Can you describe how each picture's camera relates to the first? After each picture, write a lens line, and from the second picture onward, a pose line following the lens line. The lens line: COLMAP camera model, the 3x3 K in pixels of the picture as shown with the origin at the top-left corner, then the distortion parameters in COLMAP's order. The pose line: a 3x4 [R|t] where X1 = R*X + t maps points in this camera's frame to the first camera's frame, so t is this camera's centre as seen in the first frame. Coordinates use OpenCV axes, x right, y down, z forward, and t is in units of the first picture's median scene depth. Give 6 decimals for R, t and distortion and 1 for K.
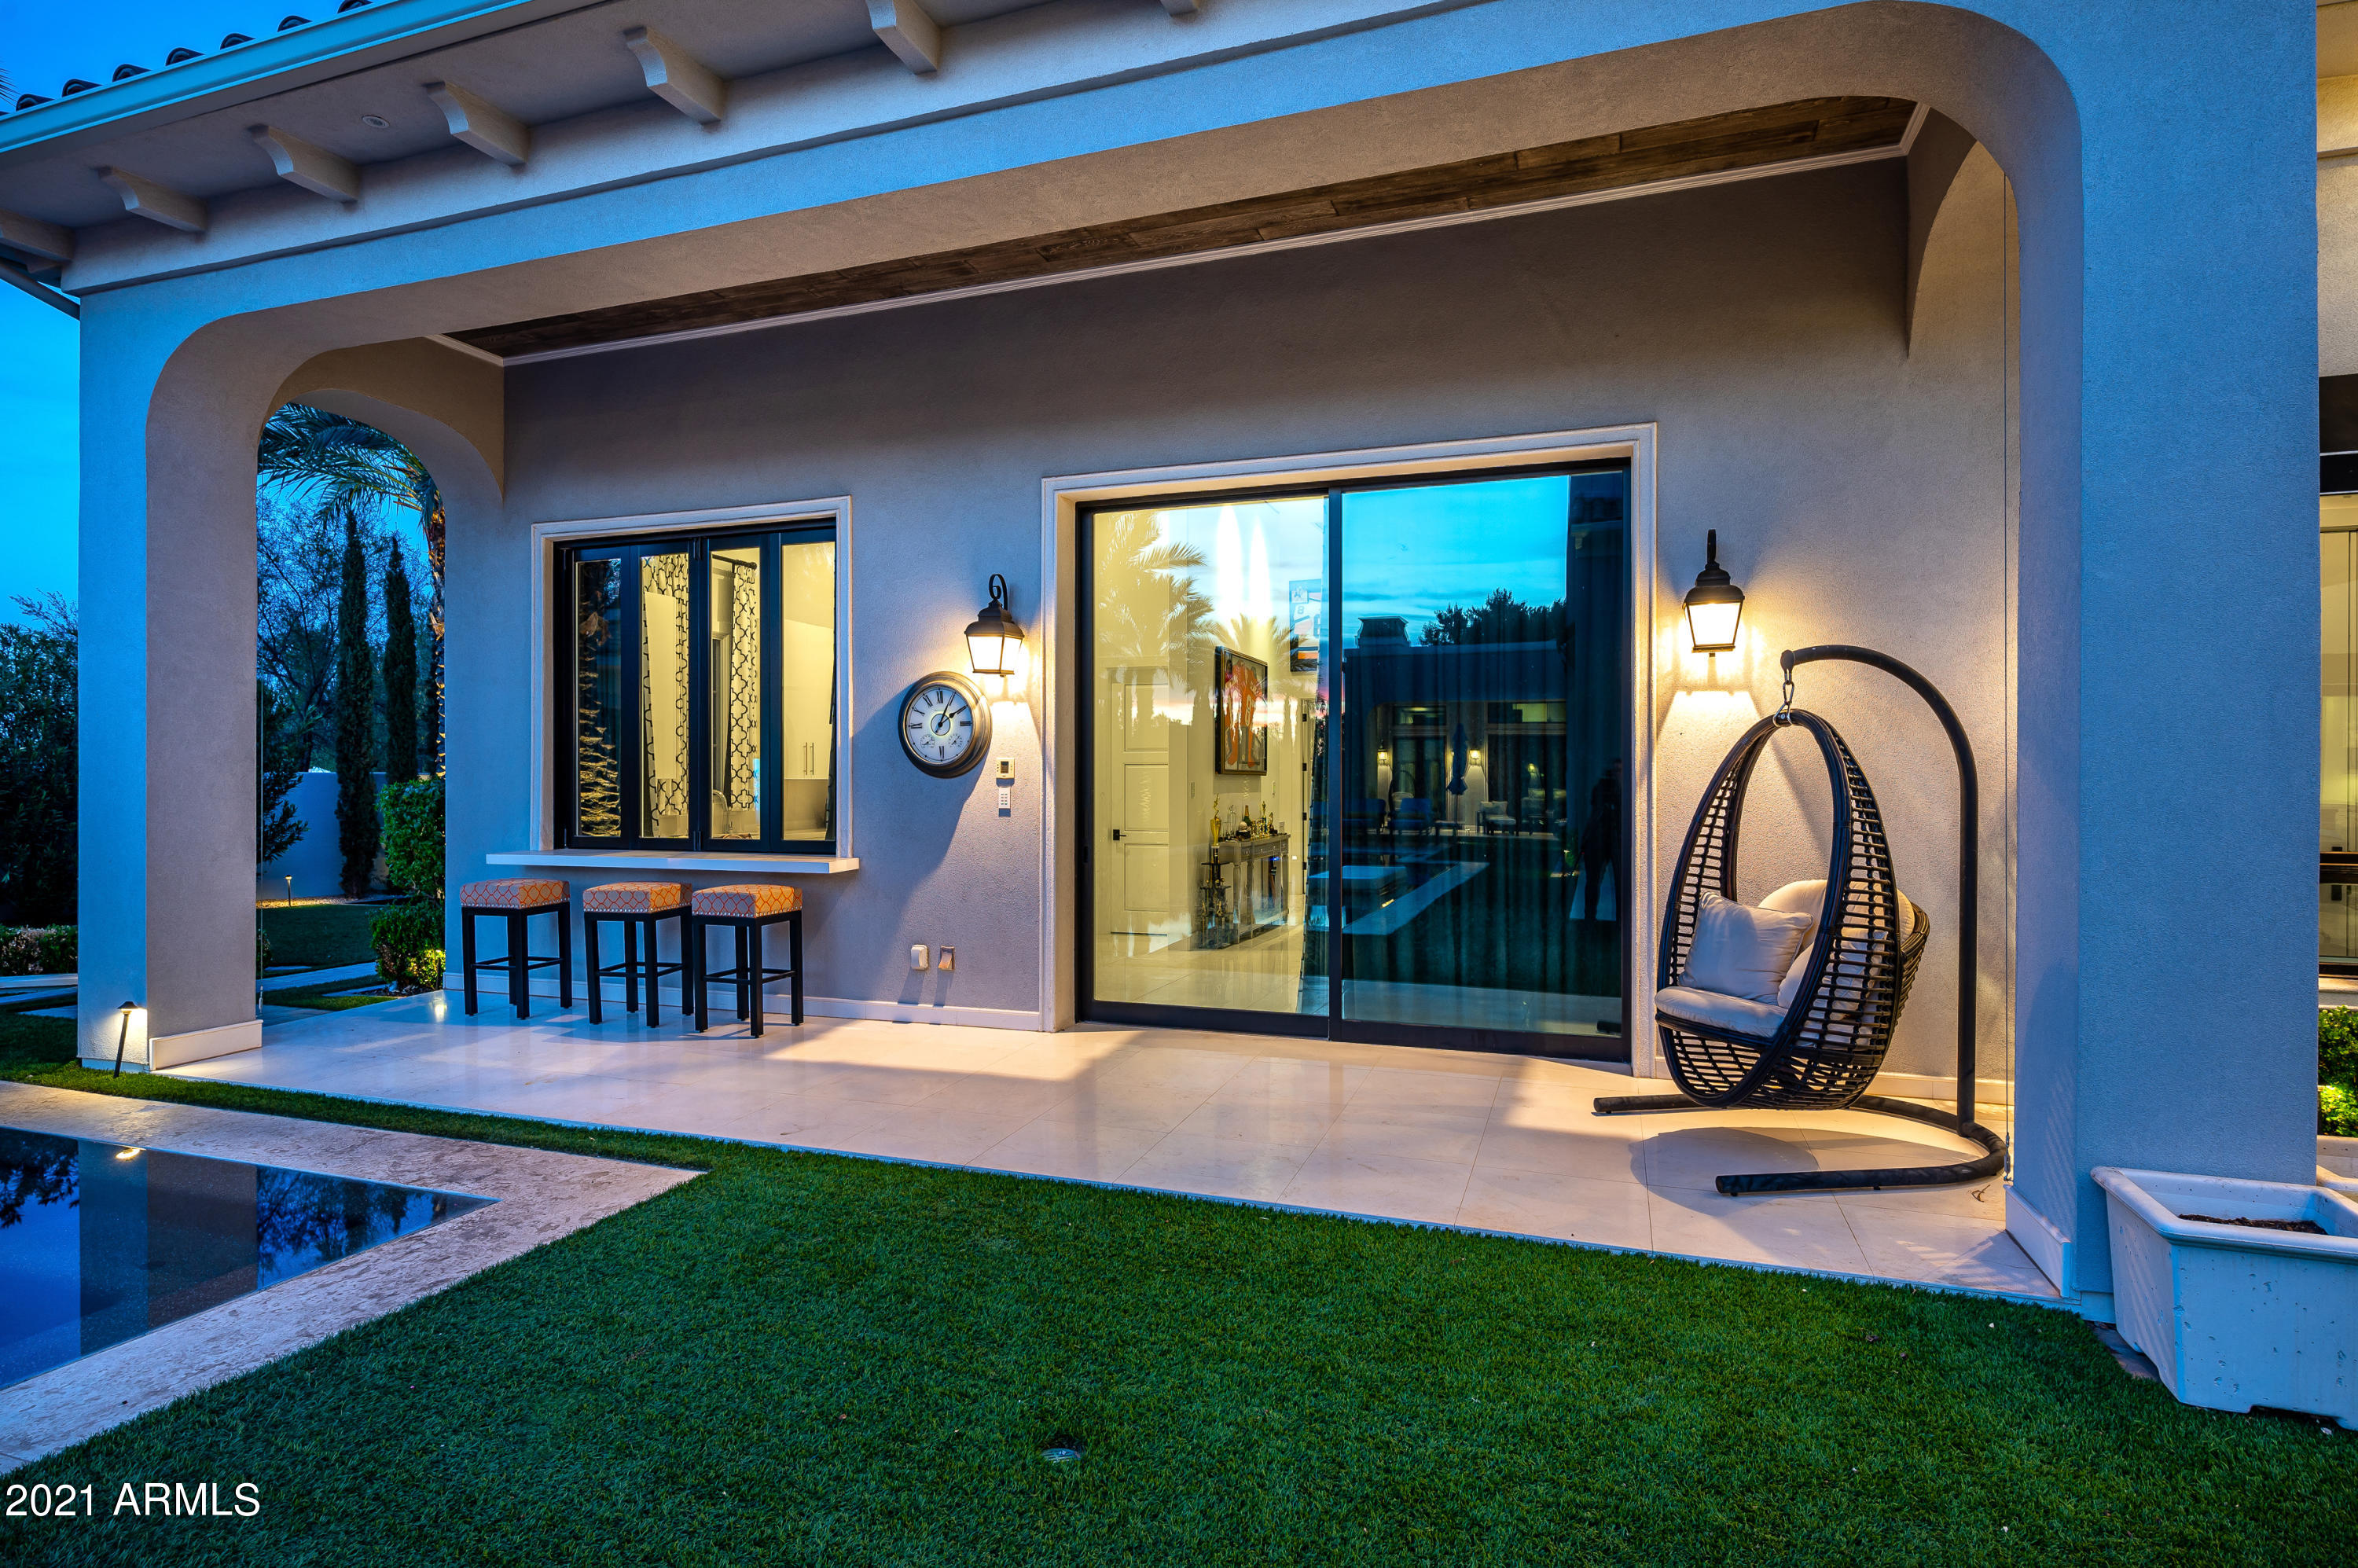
lens RADIAL K [[1214.9, 0, 1173.9], [0, 1214.9, 779.6], [0, 0, 1]] dist [0.000360, 0.000503]
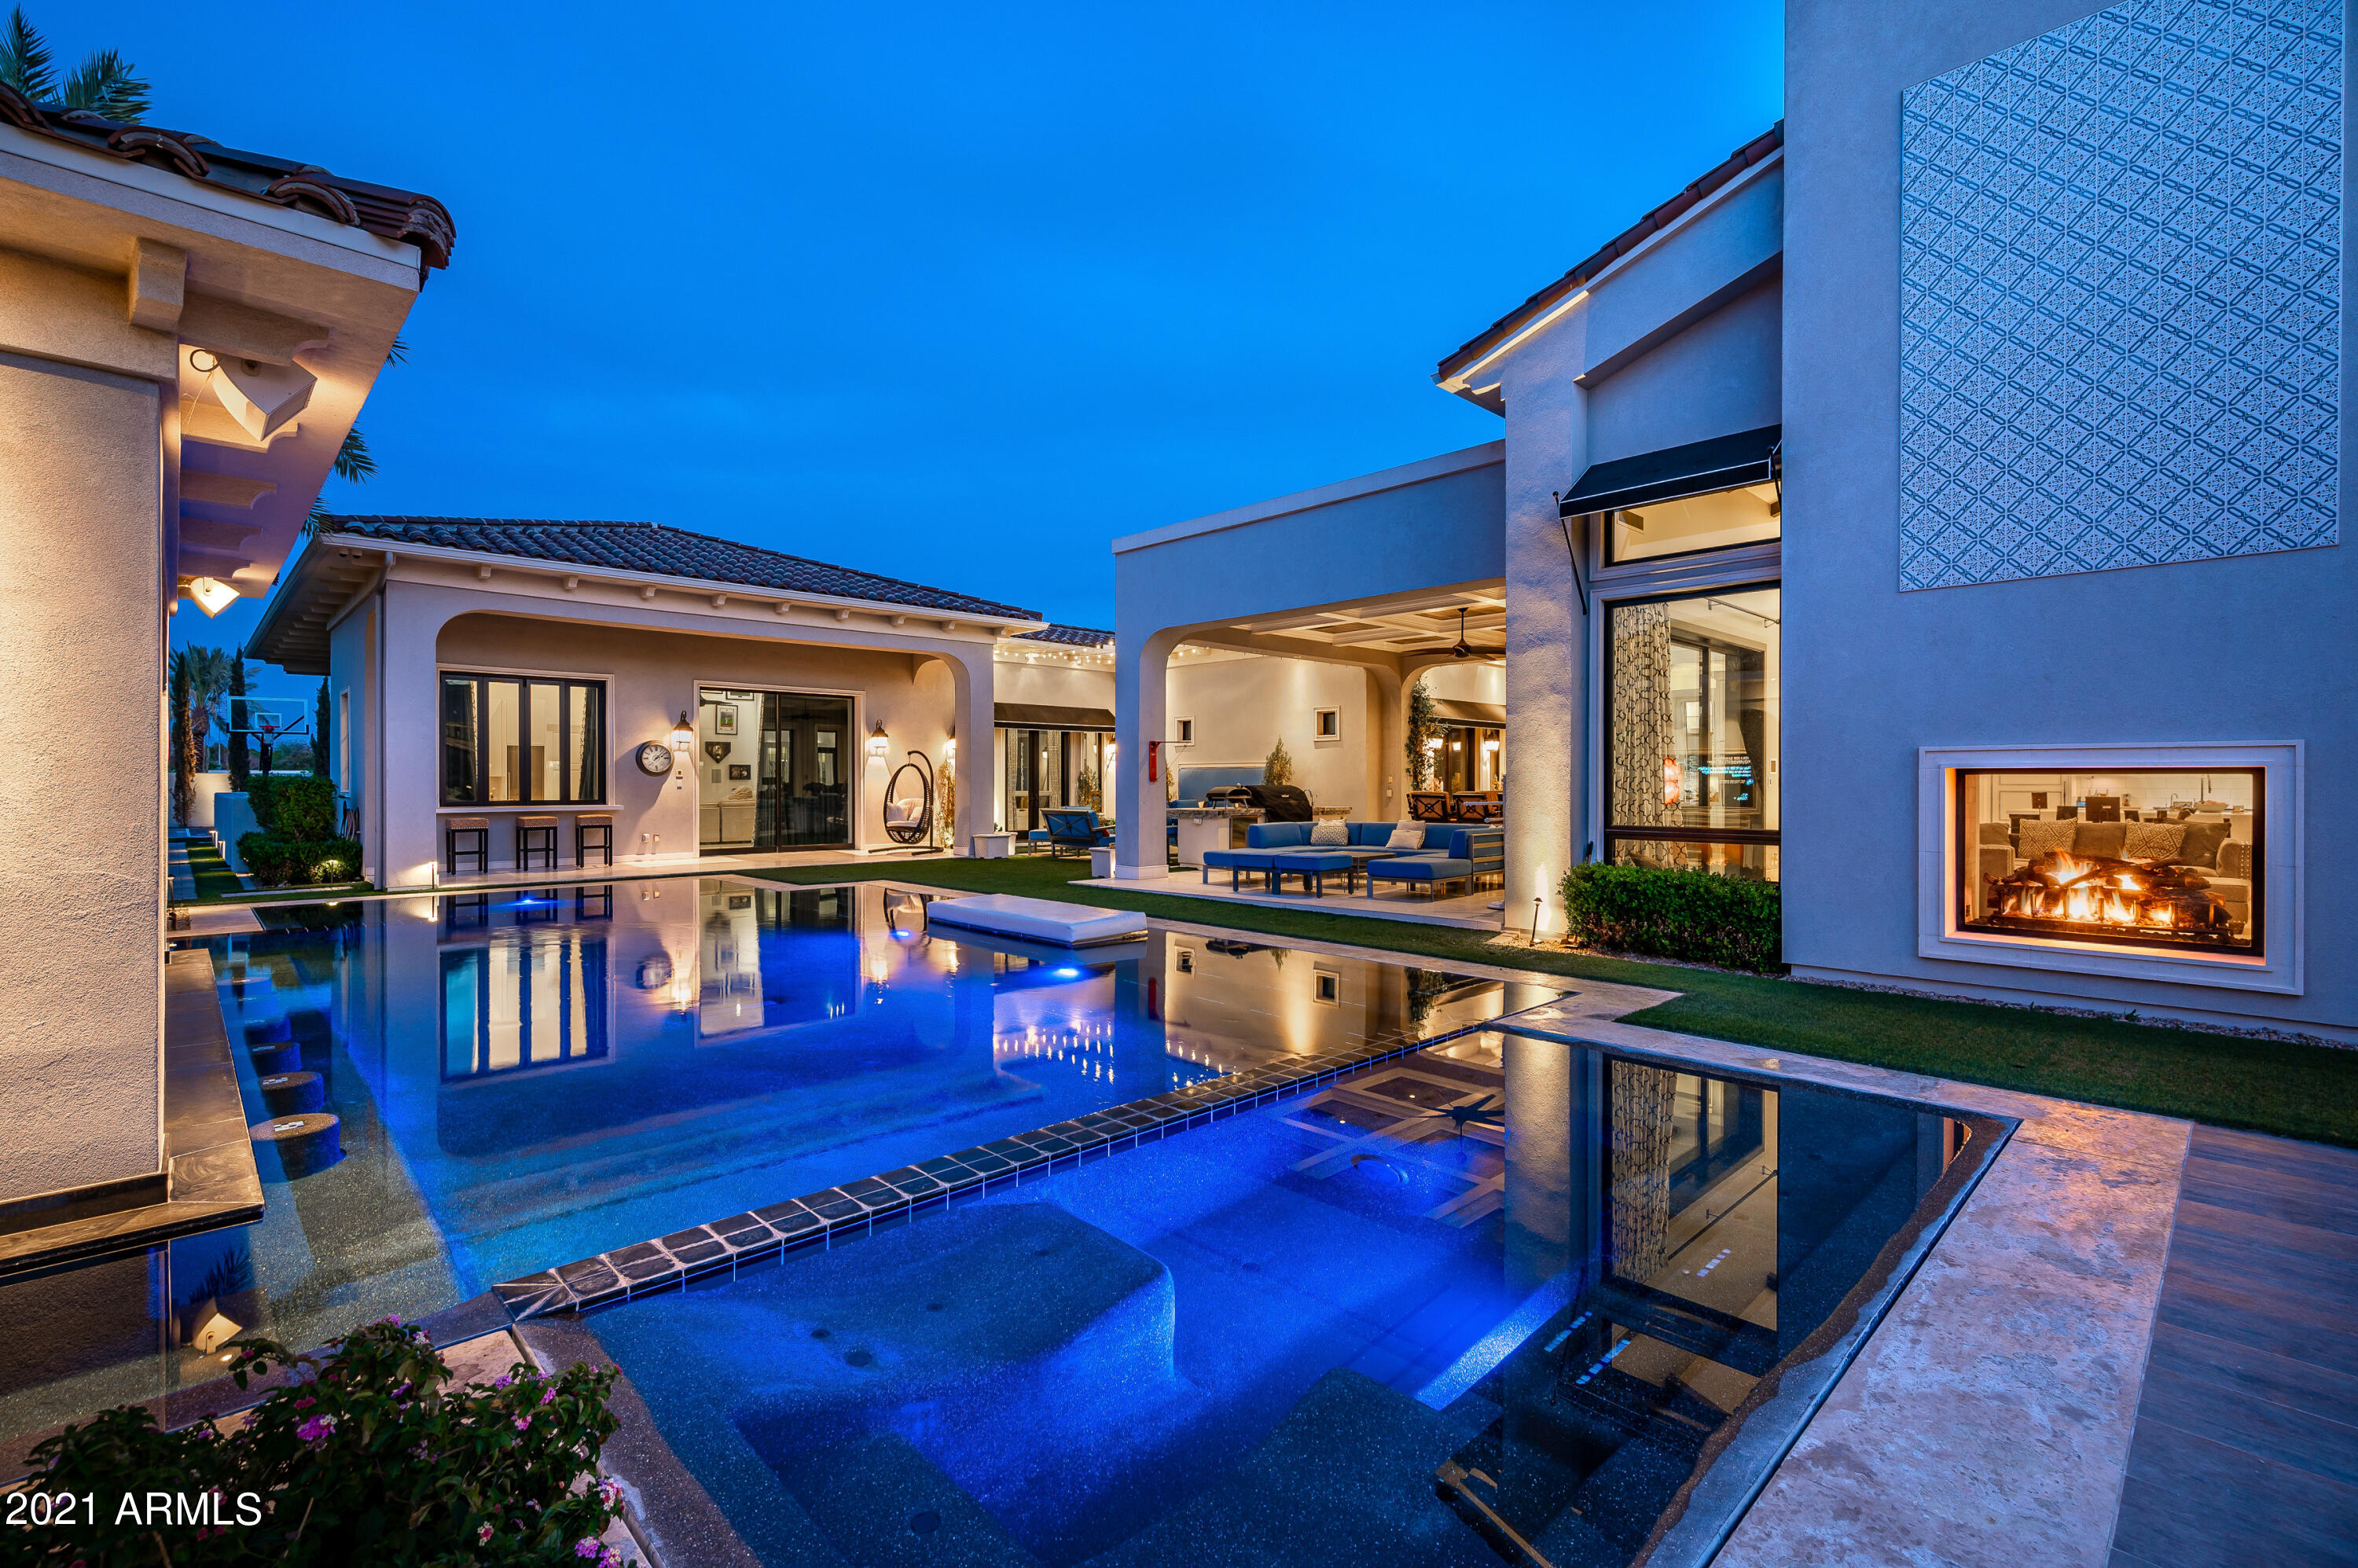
lens RADIAL K [[1049.2, 0, 1179.0], [0, 1049.2, 784.0], [0, 0, 1]] dist [-0.000673, 0.000427]
pose [[0.441091, -0.000899, 0.897462, -2.126138], [-0.001599, 0.999997, 0.001788, 0.012903], [-0.897461, -0.002224, 0.441088, -1.390510]]
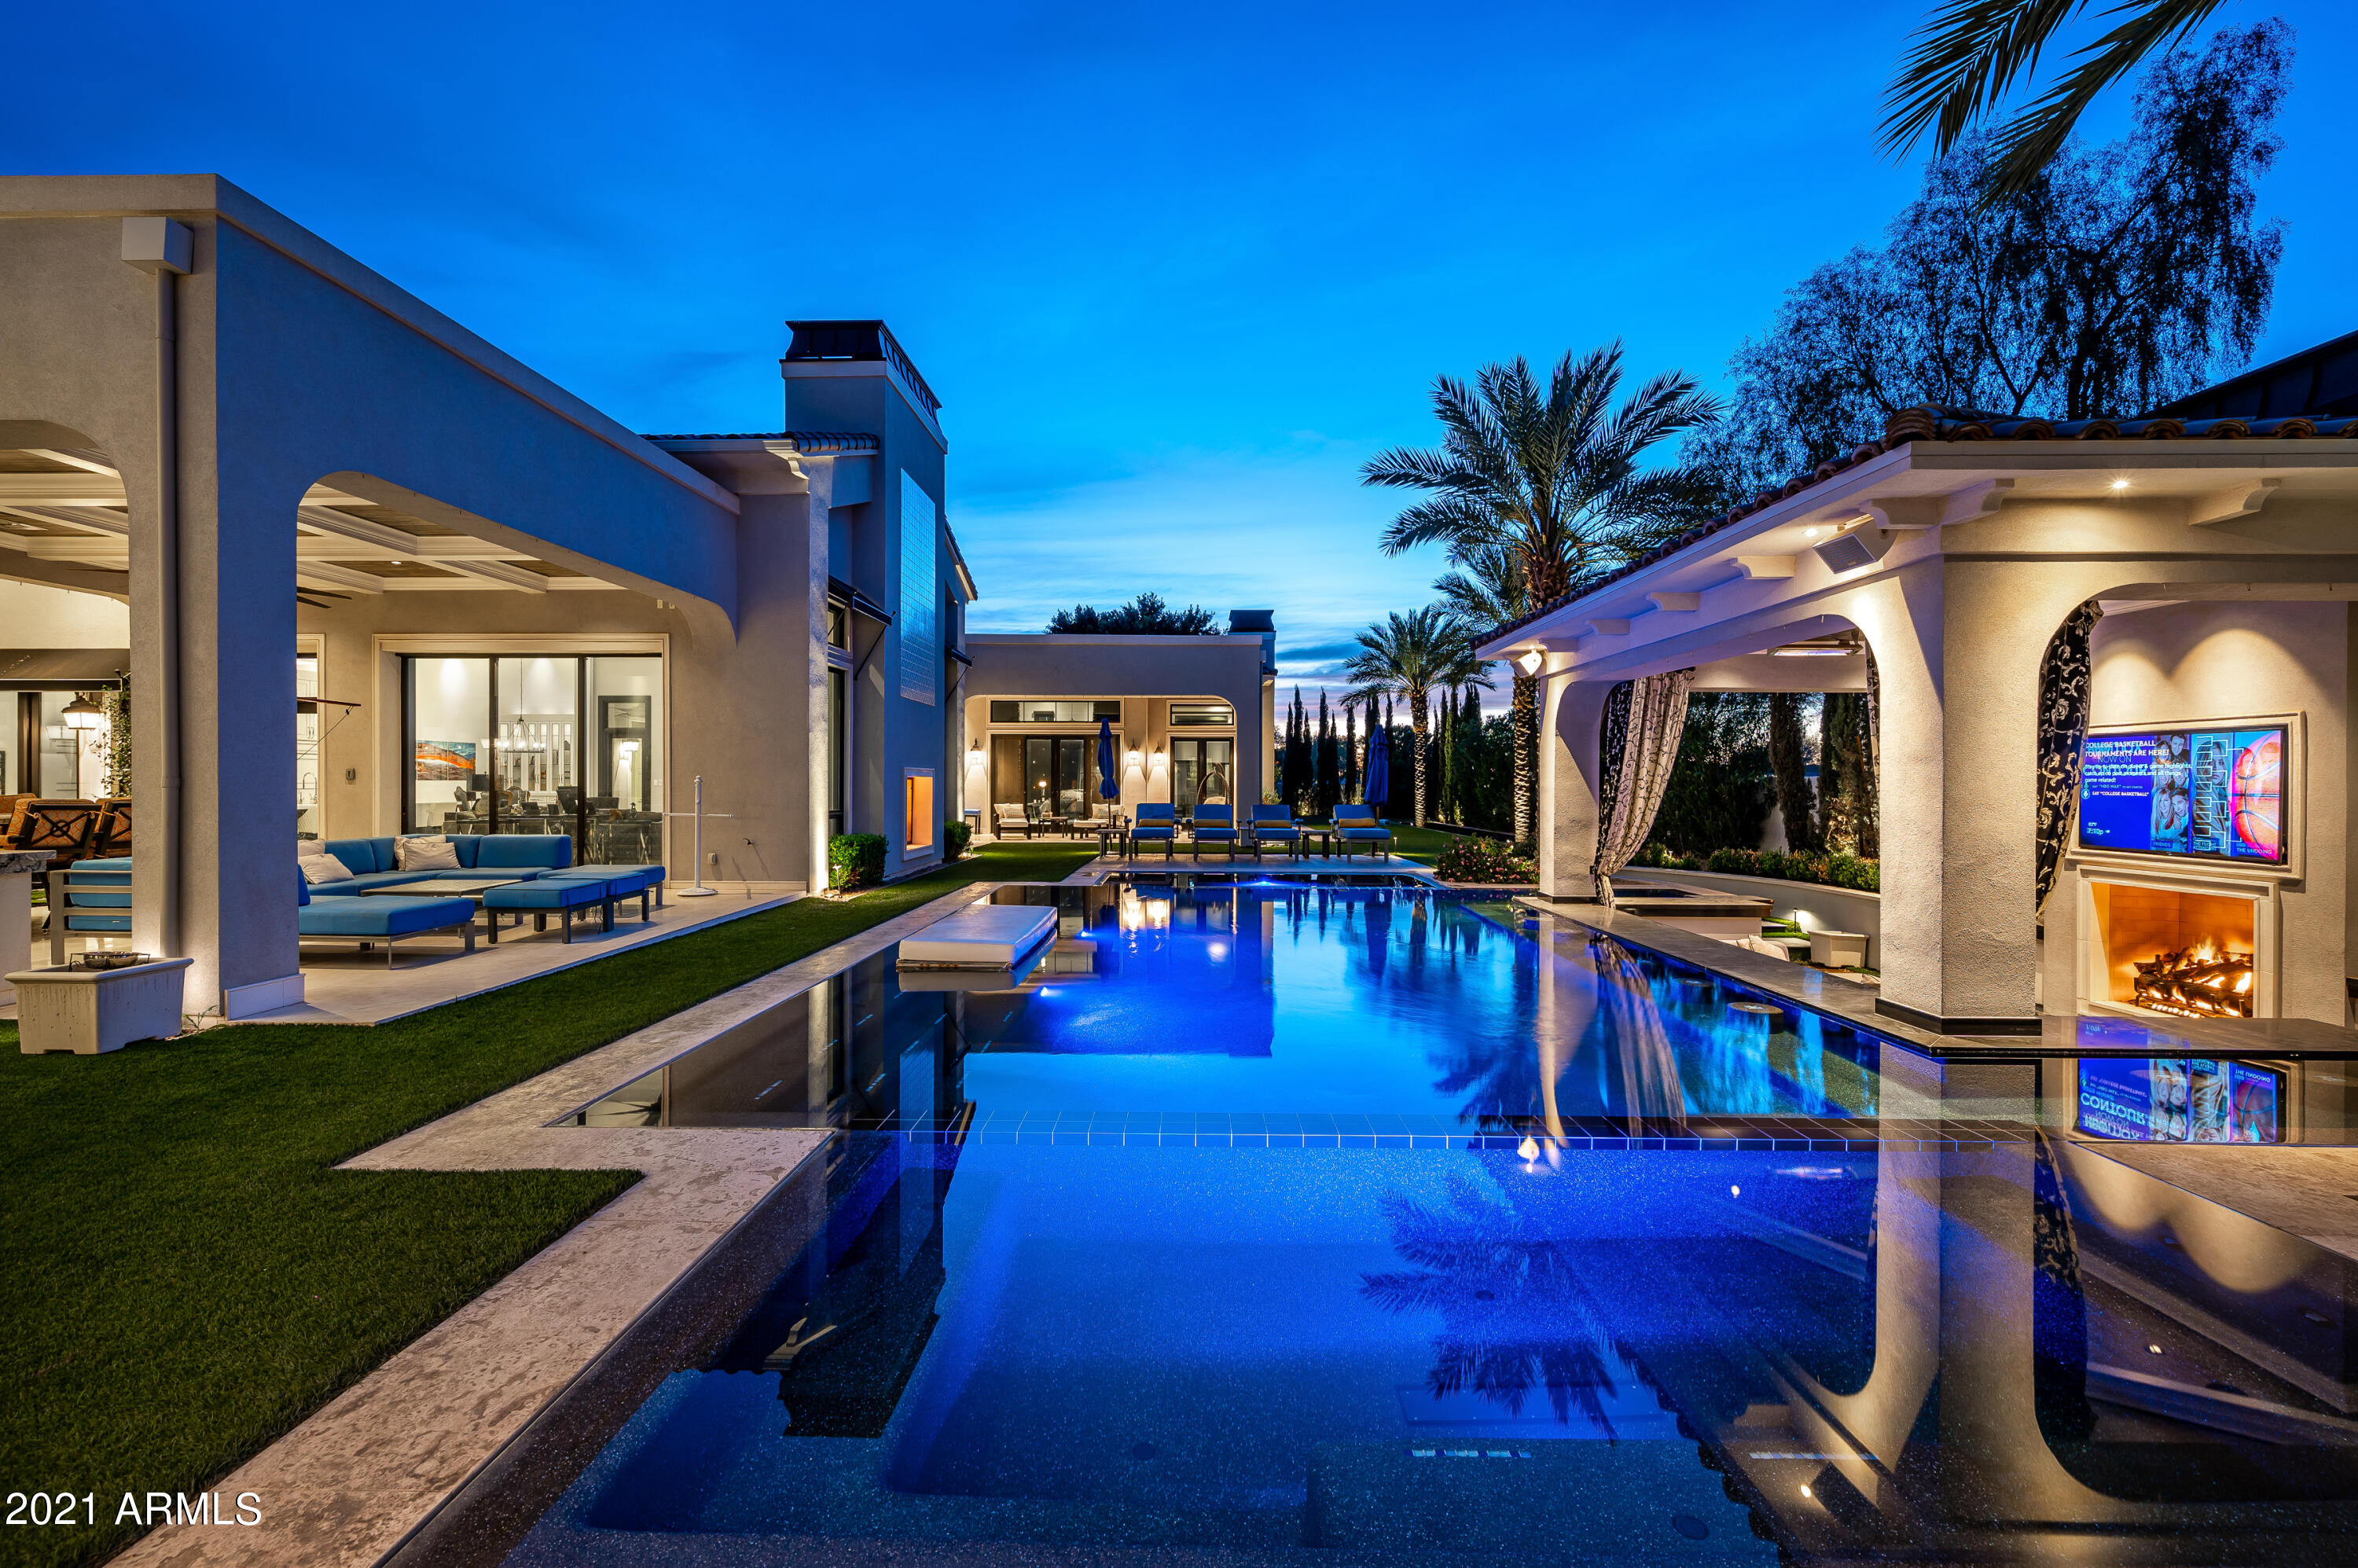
lens RADIAL K [[1016.7, 0, 1177.9], [0, 1016.7, 784.8], [0, 0, 1]] dist [-0.001432, 0.000196]
pose [[-0.948086, -0.001079, -0.318013, -0.528388], [-0.001949, 0.999995, 0.002417, 0.009016], [0.318009, 0.002911, -0.948083, 1.046409]]
